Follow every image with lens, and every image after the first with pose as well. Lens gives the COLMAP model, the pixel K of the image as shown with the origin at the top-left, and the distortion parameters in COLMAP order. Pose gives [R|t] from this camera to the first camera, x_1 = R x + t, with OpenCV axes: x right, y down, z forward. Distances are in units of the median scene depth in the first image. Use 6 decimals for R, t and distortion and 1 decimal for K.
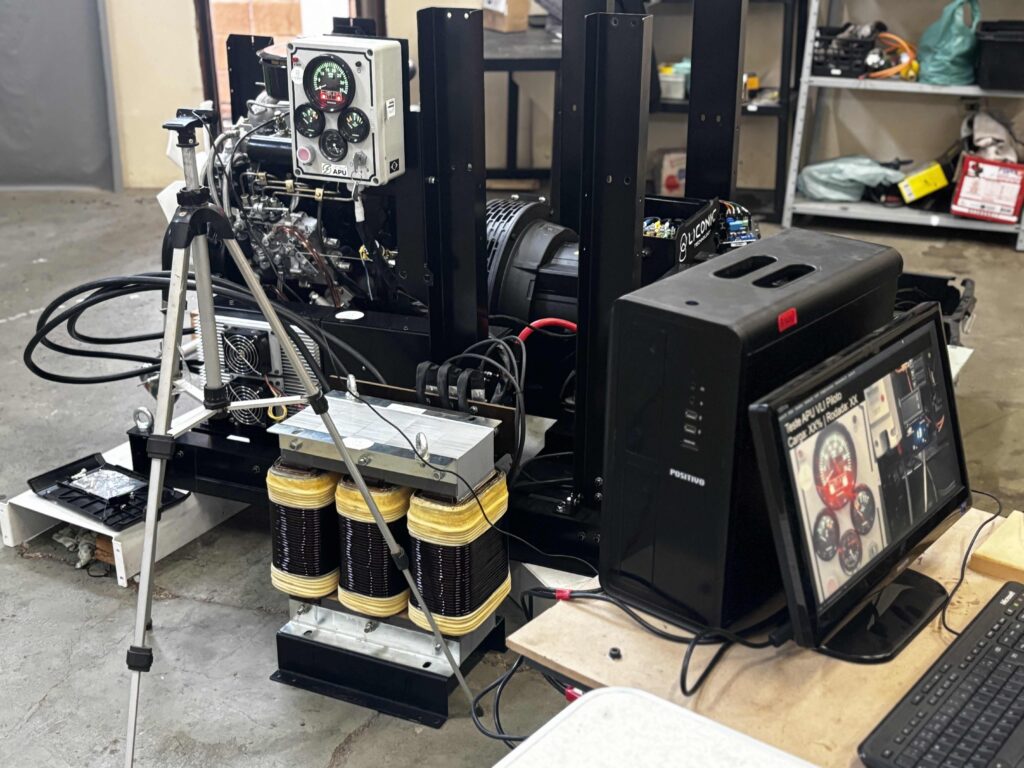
lens RADIAL K [[1369.3, 0, 506.3], [0, 1369.3, 384.0], [0, 0, 1]] dist [0.082858, 0.000000]
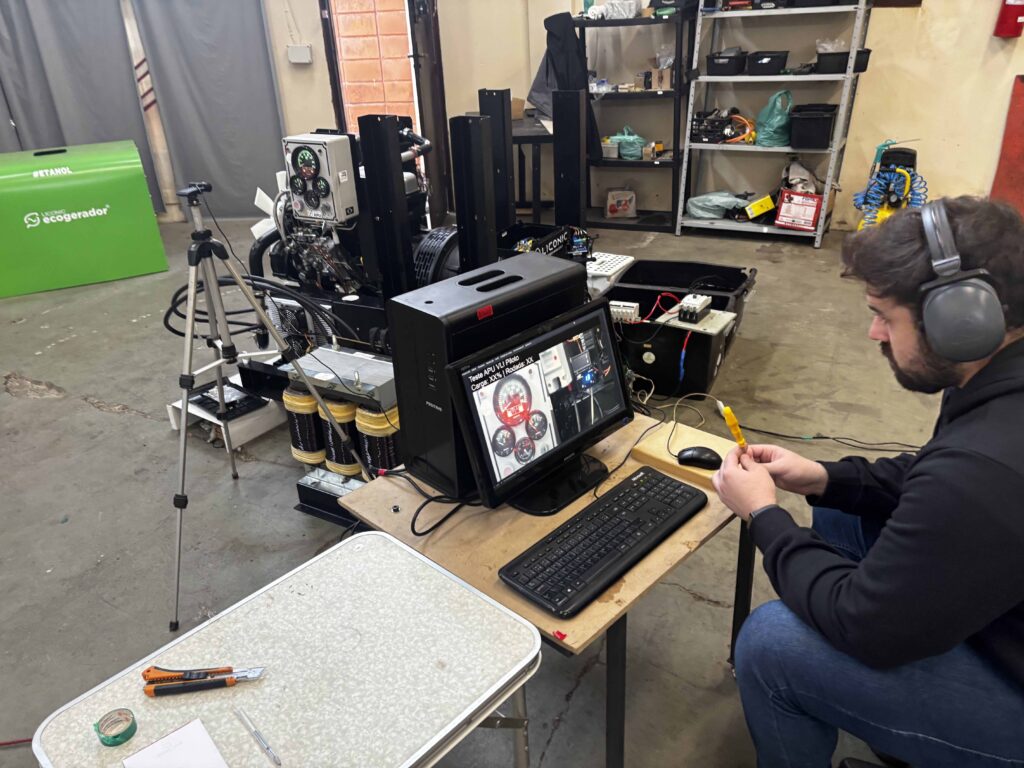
lens RADIAL K [[790.0, 0, 520.2], [0, 790.0, 383.8], [0, 0, 1]] dist [0.047960, -0.005039]
pose [[0.996401, -0.000124, -0.084761, 0.207313], [0.006700, 0.996985, 0.077302, -0.021410], [0.084496, -0.077591, 0.993398, 0.033135]]
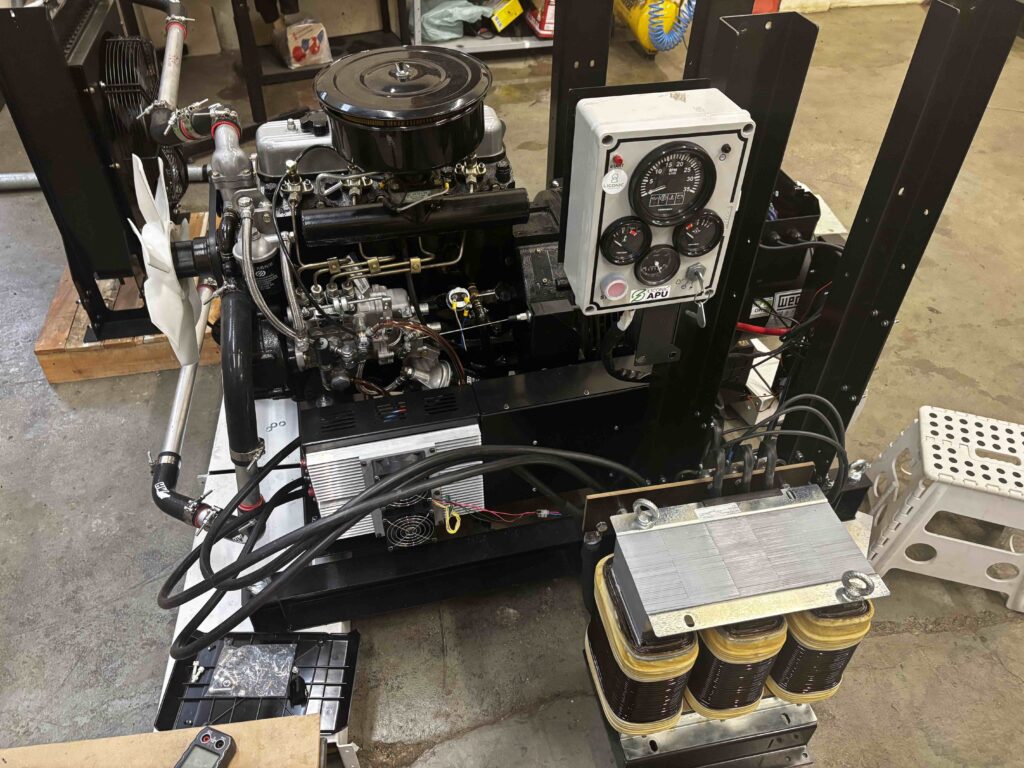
lens RADIAL K [[790.0, 0, 509.0], [0, 790.0, 375.6], [0, 0, 1]] dist [0.047960, -0.005039]
pose [[0.796419, -0.389241, 0.462826, -0.382131], [0.209486, 0.895510, 0.392654, -0.289363], [-0.567303, -0.215762, 0.794742, 0.700932]]
